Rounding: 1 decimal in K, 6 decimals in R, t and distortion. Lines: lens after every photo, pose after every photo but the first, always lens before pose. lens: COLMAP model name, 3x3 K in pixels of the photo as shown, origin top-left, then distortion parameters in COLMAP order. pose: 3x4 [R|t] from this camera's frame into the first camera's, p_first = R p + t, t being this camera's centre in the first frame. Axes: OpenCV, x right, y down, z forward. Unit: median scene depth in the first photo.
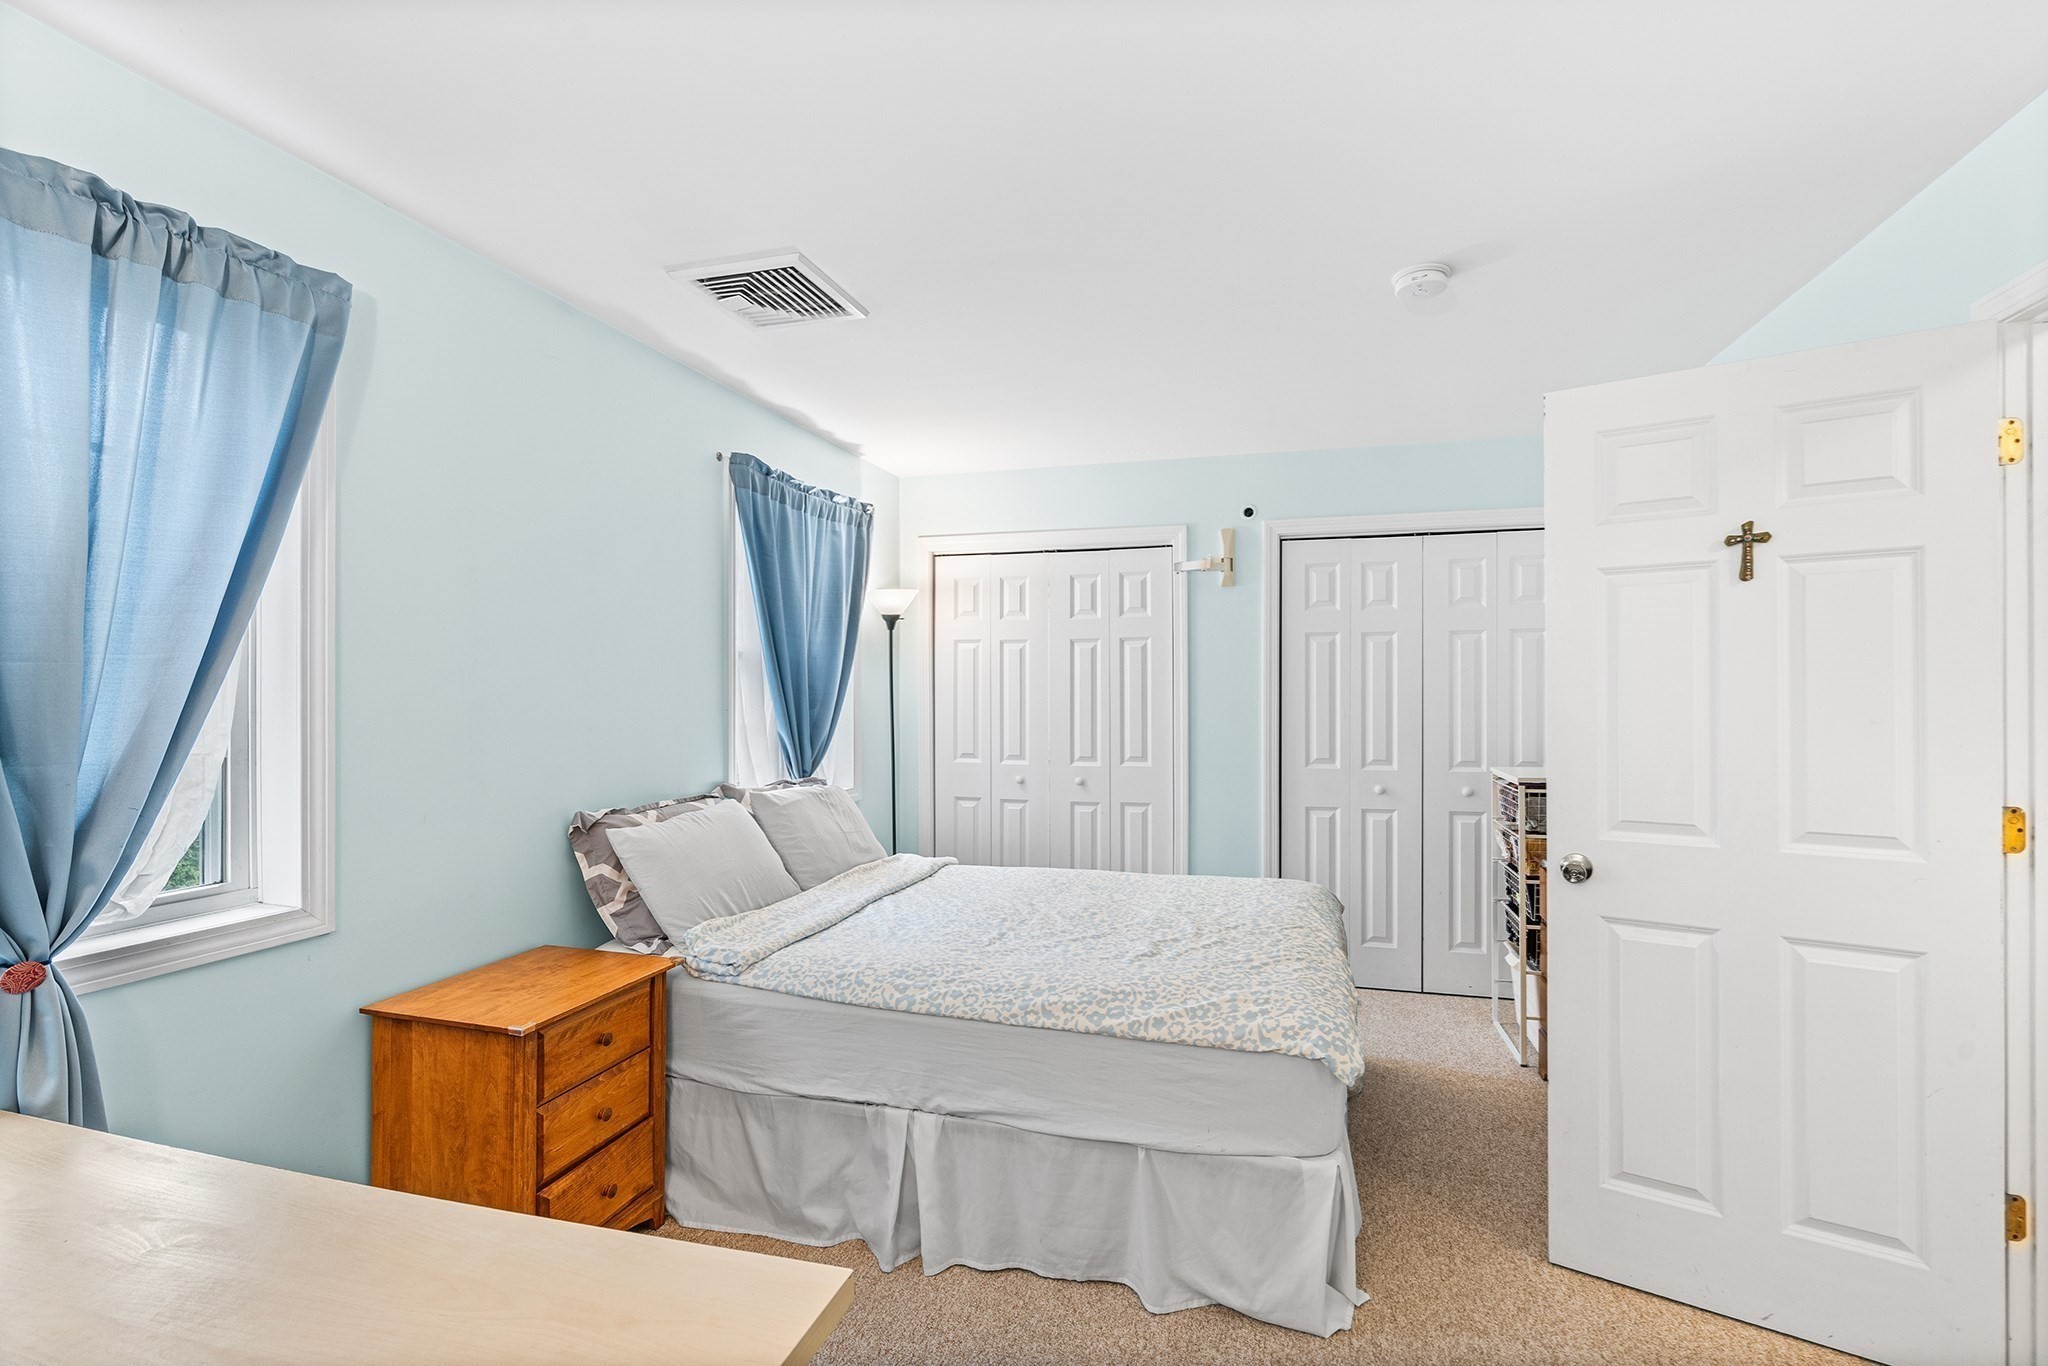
lens RADIAL K [[942.9, 0, 1007.6], [0, 942.9, 690.0], [0, 0, 1]] dist [-0.011415, 0.004592]
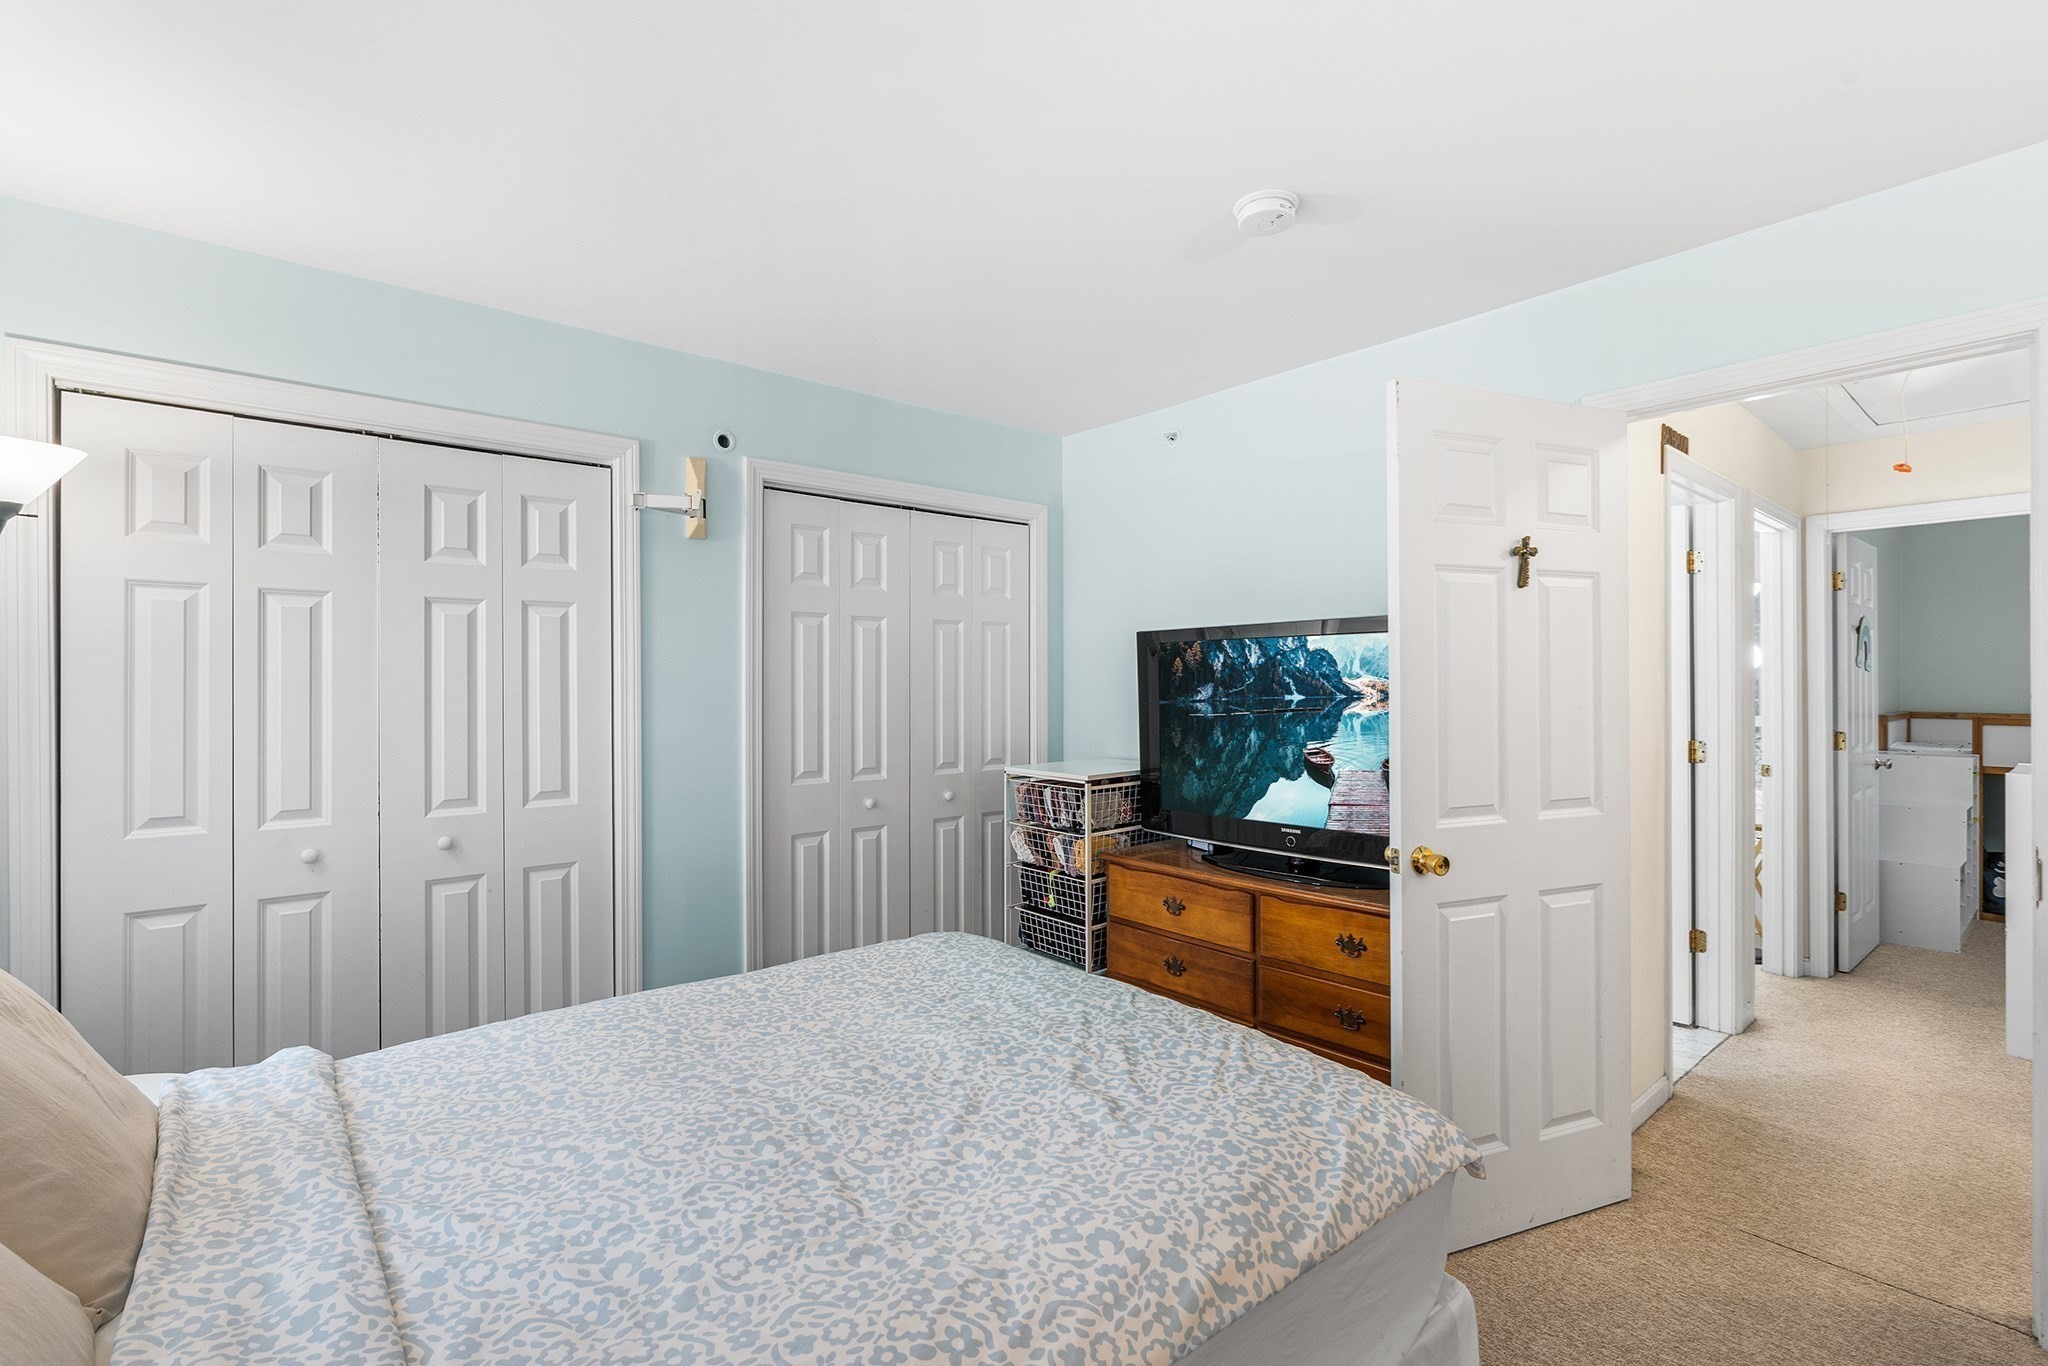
lens RADIAL K [[942.9, 0, 1015.3], [0, 942.9, 690.5], [0, 0, 1]] dist [-0.011415, 0.004592]
pose [[0.532408, -0.004967, 0.846473, -0.367780], [0.002132, 0.999987, 0.004527, 0.001983], [-0.846485, -0.000605, 0.532412, 0.646062]]
